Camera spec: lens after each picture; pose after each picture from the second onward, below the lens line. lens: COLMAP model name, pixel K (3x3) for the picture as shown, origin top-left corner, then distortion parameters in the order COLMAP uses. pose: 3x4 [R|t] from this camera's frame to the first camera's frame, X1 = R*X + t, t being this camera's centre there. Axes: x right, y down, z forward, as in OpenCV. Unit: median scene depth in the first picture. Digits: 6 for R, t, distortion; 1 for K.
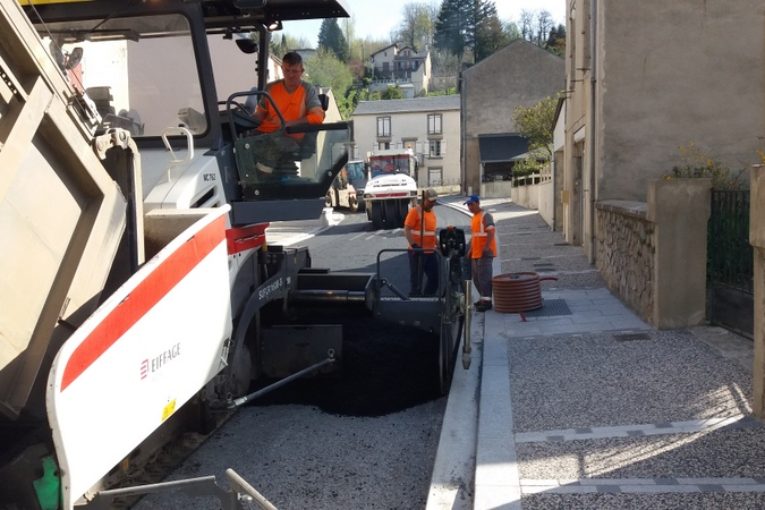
lens RADIAL K [[756.3, 0, 365.3], [0, 756.3, 246.5], [0, 0, 1]] dist [0.189364, -0.421089]
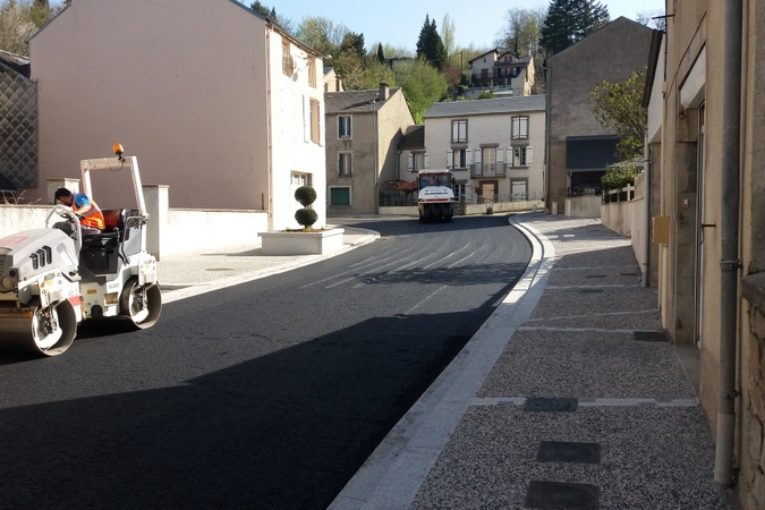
lens RADIAL K [[756.3, 0, 365.3], [0, 756.3, 246.5], [0, 0, 1]] dist [0.189364, -0.421089]
pose [[0.990553, 0.019938, -0.135676, 0.038811], [-0.022208, 0.999637, -0.015236, -0.011752], [0.135323, 0.018105, 0.990636, 0.135187]]
